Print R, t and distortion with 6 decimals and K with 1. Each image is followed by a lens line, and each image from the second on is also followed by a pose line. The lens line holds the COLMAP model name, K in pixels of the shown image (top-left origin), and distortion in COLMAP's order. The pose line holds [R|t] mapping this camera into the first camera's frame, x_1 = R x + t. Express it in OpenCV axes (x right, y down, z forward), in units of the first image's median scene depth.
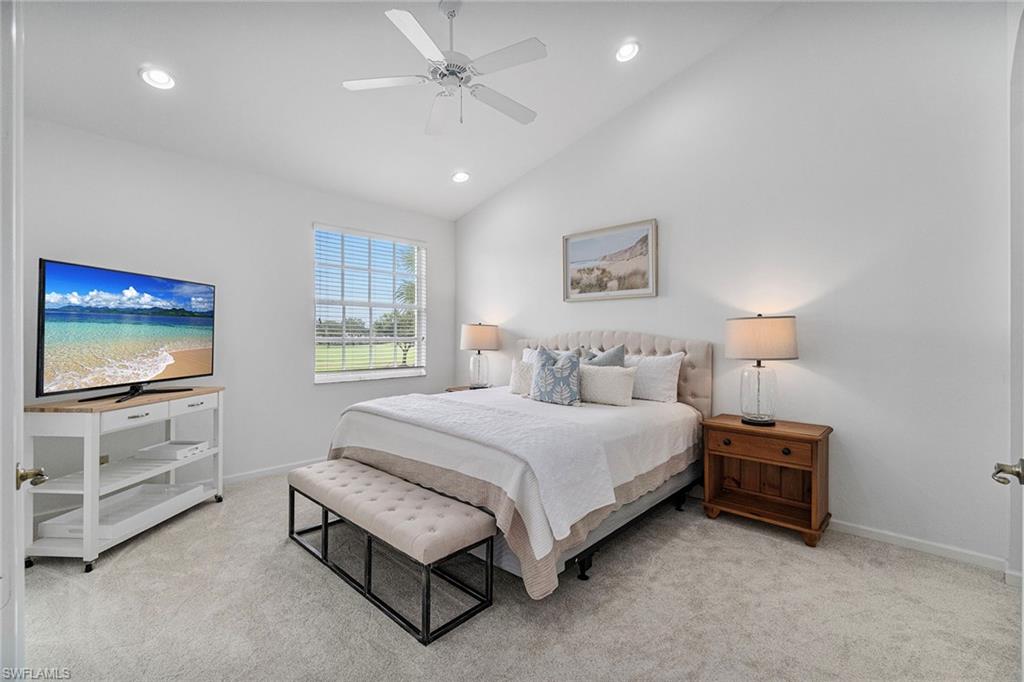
lens RADIAL K [[451.5, 0, 511.4], [0, 451.5, 335.4], [0, 0, 1]] dist [0.000216, 0.000016]
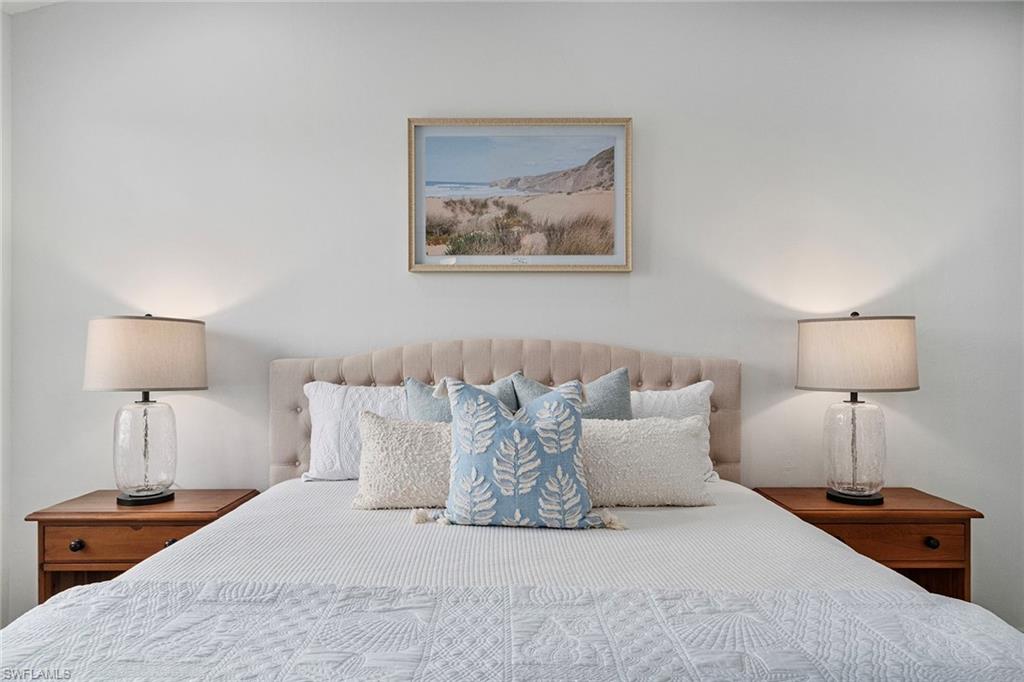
lens RADIAL K [[645.2, 0, 510.4], [0, 645.2, 347.1], [0, 0, 1]] dist [-0.005551, -0.001298]
pose [[0.718849, 0.004726, 0.695150, -0.260933], [0.001584, 0.999963, -0.008436, 0.003502], [-0.695164, 0.007165, 0.718815, 0.531276]]
